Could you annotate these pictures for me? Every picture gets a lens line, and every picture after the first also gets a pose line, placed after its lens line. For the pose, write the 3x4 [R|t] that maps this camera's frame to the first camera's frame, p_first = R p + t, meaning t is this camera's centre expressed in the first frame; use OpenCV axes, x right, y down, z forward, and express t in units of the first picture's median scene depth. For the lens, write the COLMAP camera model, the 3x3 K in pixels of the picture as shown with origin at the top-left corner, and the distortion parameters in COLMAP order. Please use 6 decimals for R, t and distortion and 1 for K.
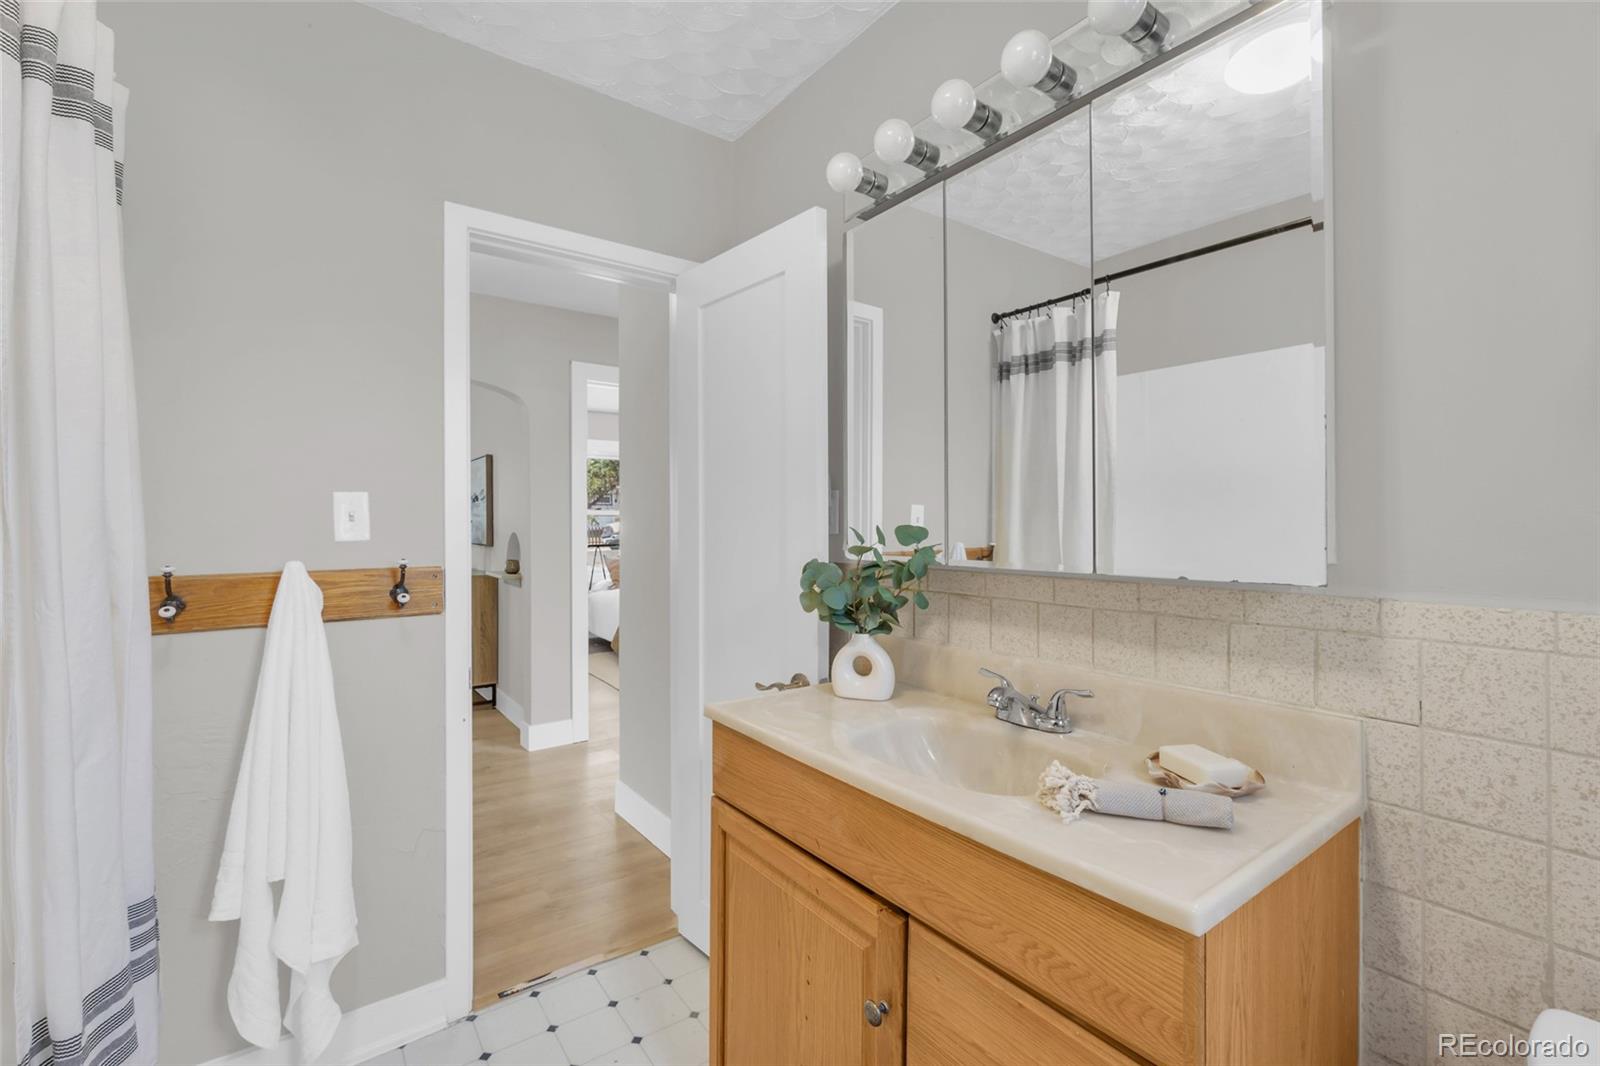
lens RADIAL K [[687.6, 0, 783.3], [0, 687.6, 530.5], [0, 0, 1]] dist [-0.008304, 0.002132]
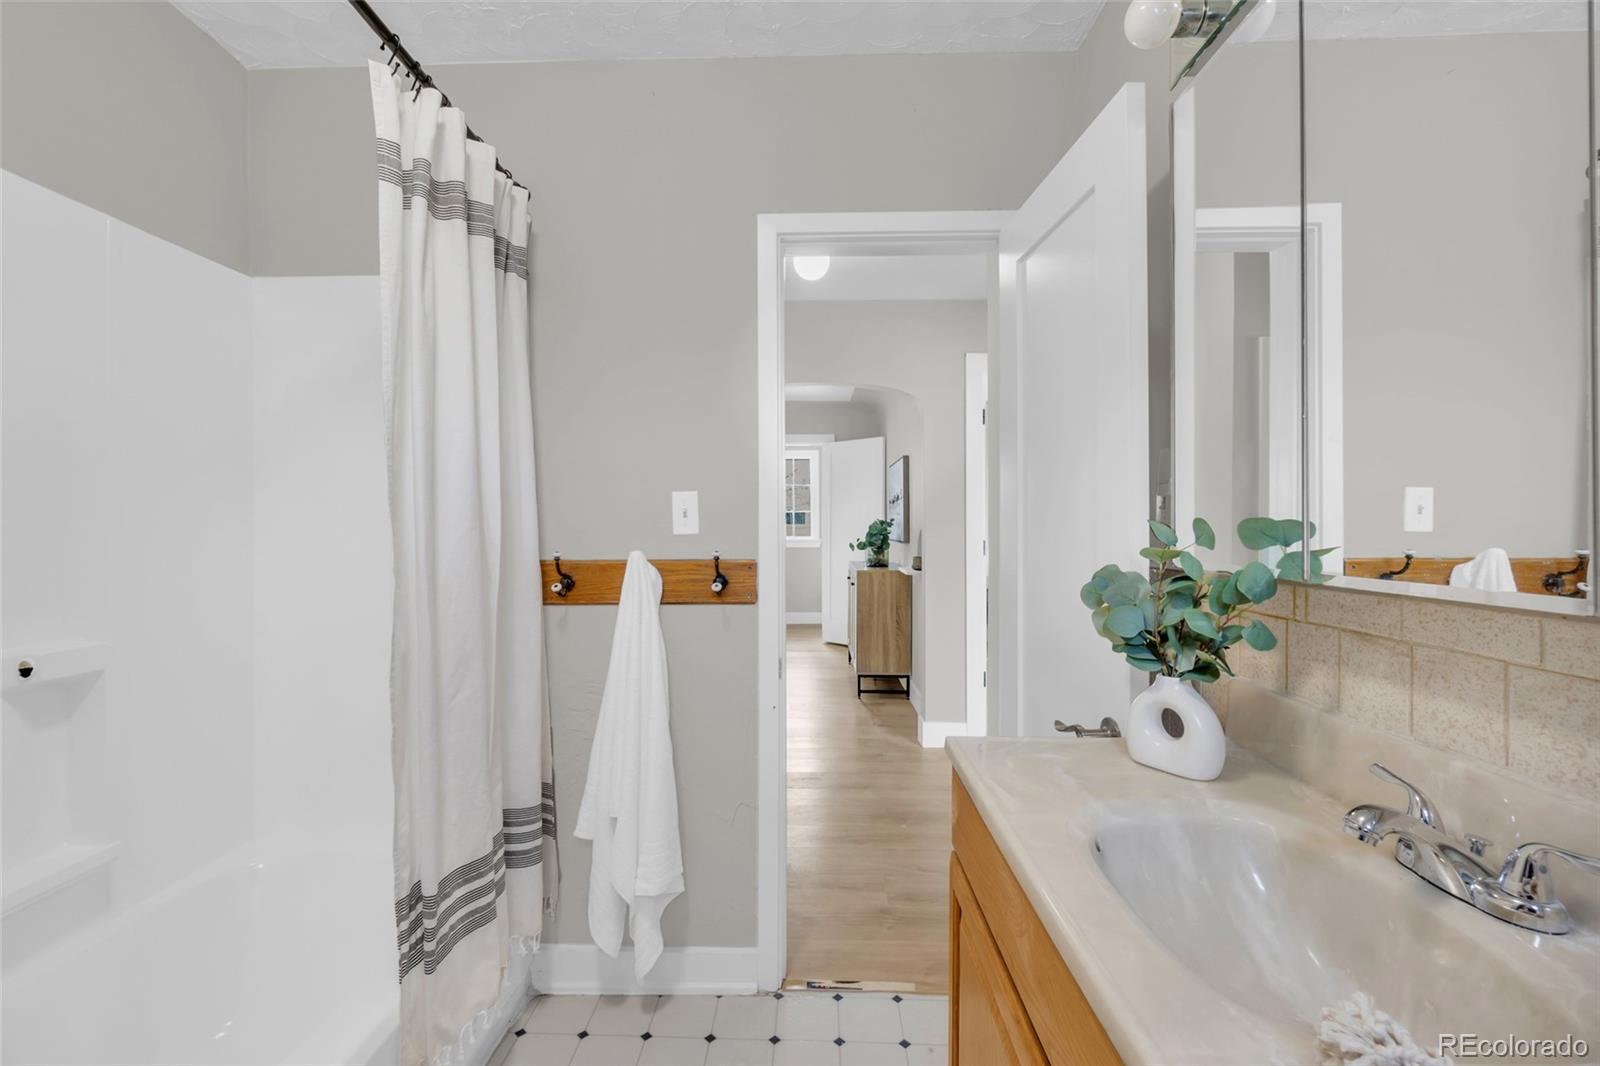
lens RADIAL K [[687.6, 0, 794.8], [0, 687.6, 527.2], [0, 0, 1]] dist [-0.008304, 0.002132]
pose [[0.795116, 0.003958, -0.606445, 0.226447], [-0.005003, 0.999987, -0.000034, 0.002728], [0.606437, 0.003061, 0.795125, 0.221241]]
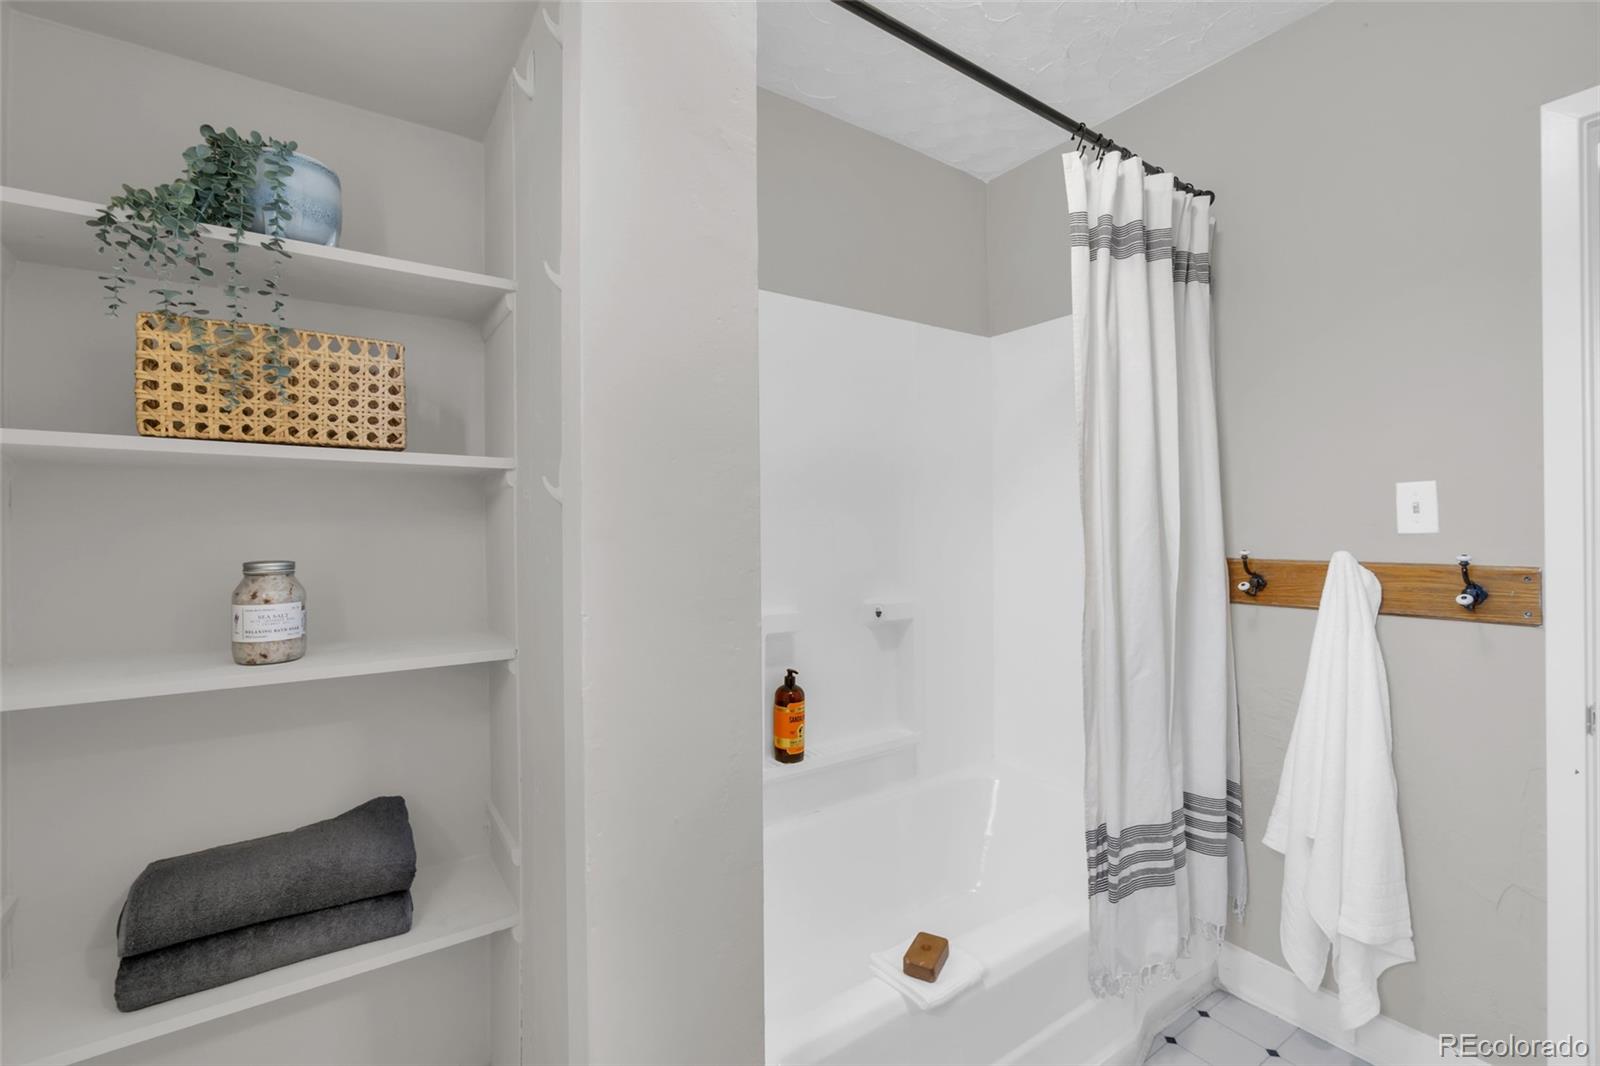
lens RADIAL K [[687.6, 0, 793.8], [0, 687.6, 523.0], [0, 0, 1]] dist [-0.008304, 0.002132]
pose [[-0.037059, 0.005708, -0.999297, 0.376145], [0.002703, 0.999981, 0.005611, -0.007322], [0.999309, -0.002493, -0.037073, 0.192584]]
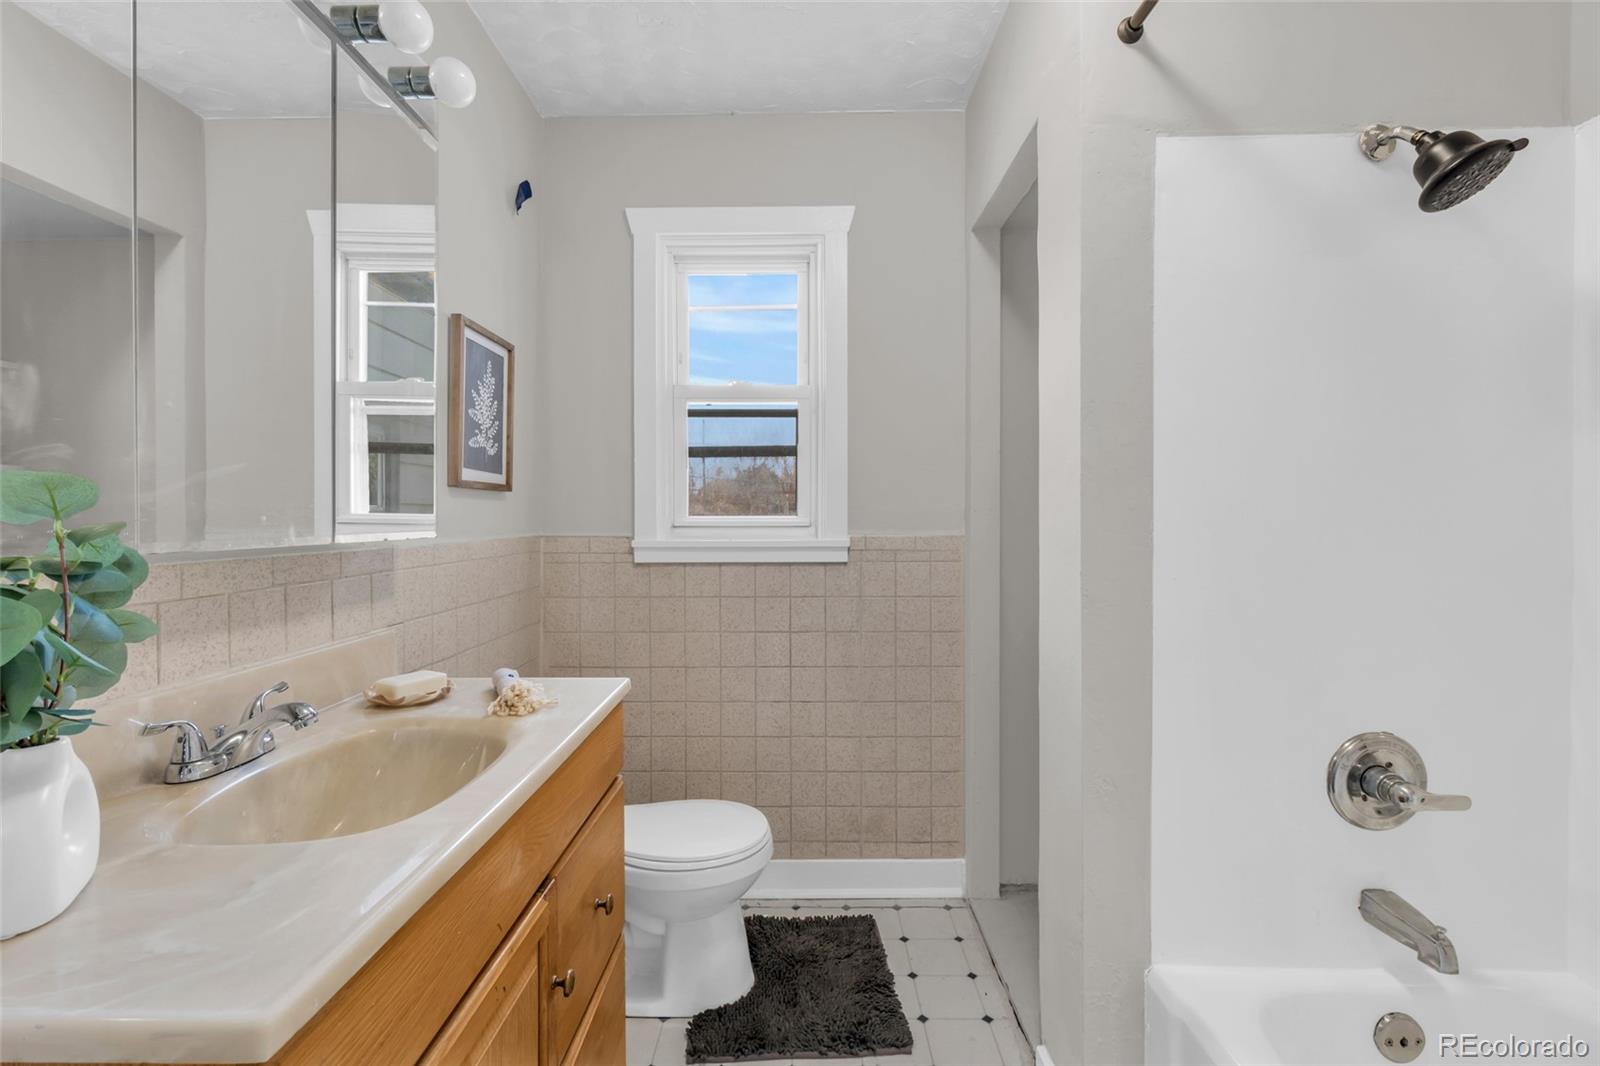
lens RADIAL K [[687.6, 0, 803.0], [0, 687.6, 522.6], [0, 0, 1]] dist [-0.008304, 0.002132]
pose [[-0.809652, -0.002122, 0.586906, -0.469370], [0.006976, 0.999888, 0.013238, 0.020464], [-0.586868, 0.014812, -0.809547, 1.044603]]
